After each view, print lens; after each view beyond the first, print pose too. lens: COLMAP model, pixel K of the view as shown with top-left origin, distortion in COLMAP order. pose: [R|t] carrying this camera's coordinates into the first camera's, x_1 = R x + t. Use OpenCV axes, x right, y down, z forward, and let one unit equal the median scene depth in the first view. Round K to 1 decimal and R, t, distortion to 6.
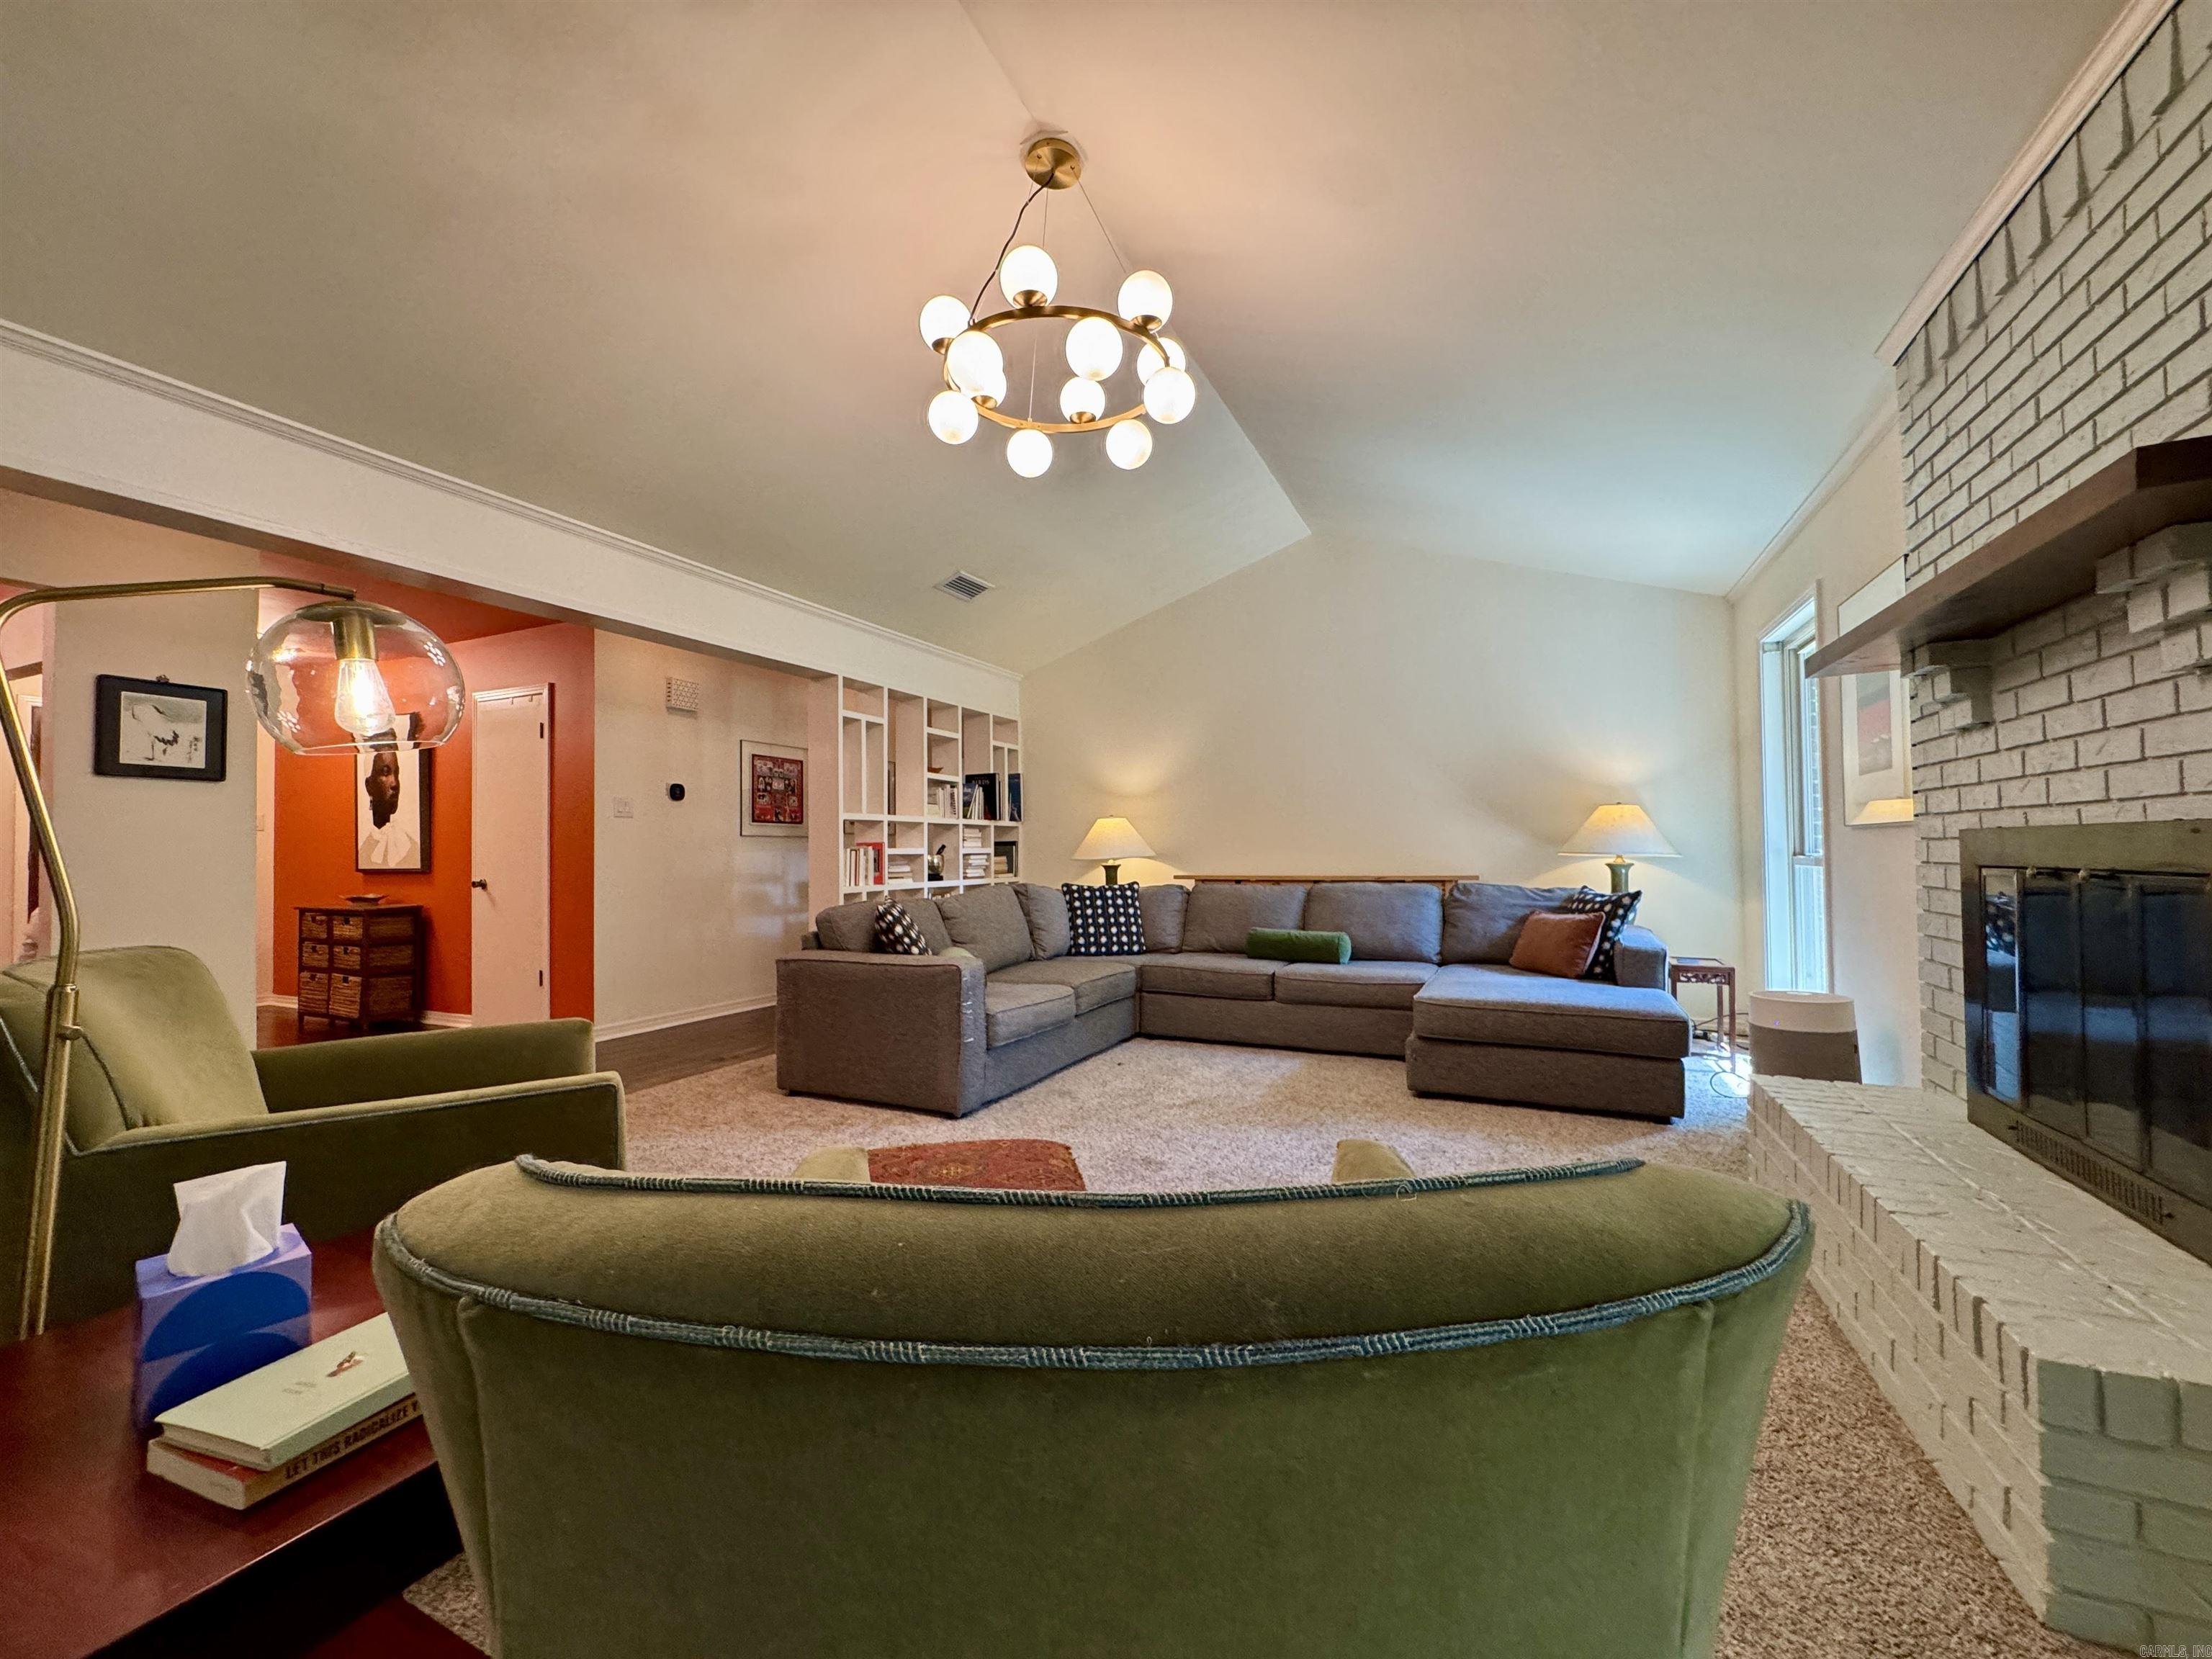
lens RADIAL K [[887.4, 0, 1104.6], [0, 887.4, 827.1], [0, 0, 1]] dist [-0.003987, 0.000816]
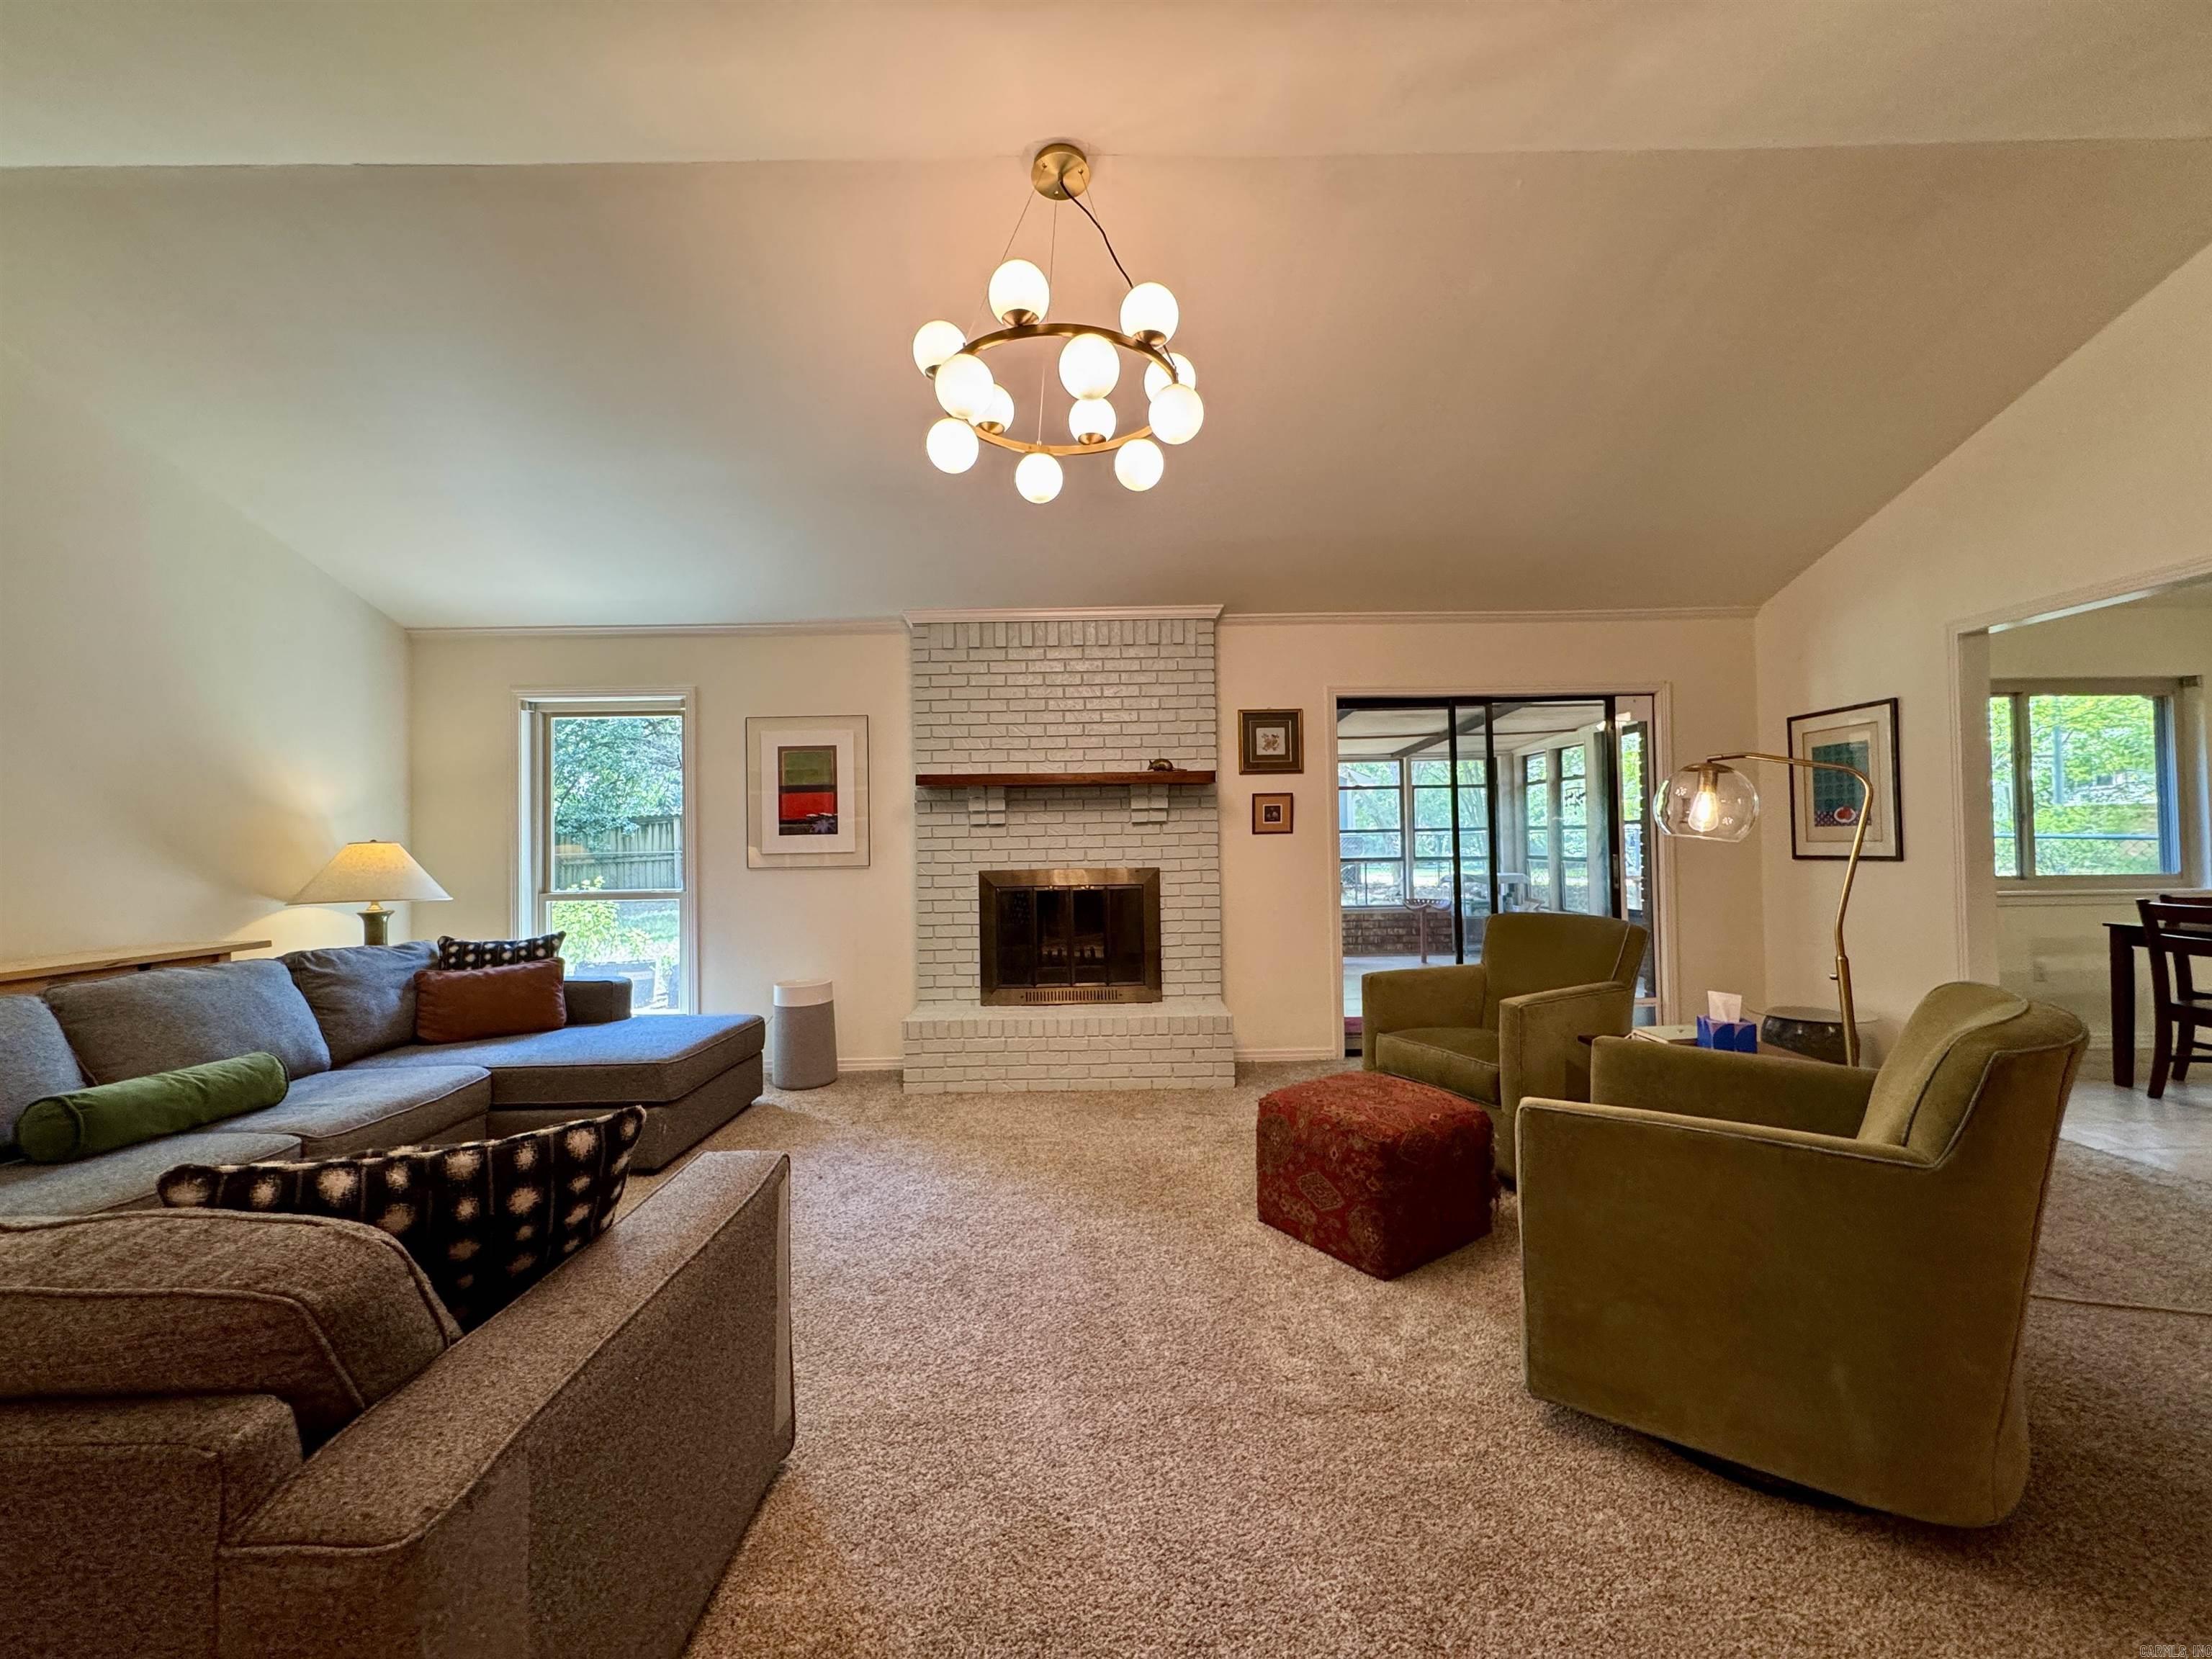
lens RADIAL K [[887.4, 0, 1104.2], [0, 887.4, 822.7], [0, 0, 1]] dist [-0.003987, 0.000816]
pose [[-0.433760, 0.039688, 0.900154, -0.453355], [-0.002912, 0.998962, -0.045448, -0.006847], [-0.901024, -0.022334, -0.433194, 0.679736]]
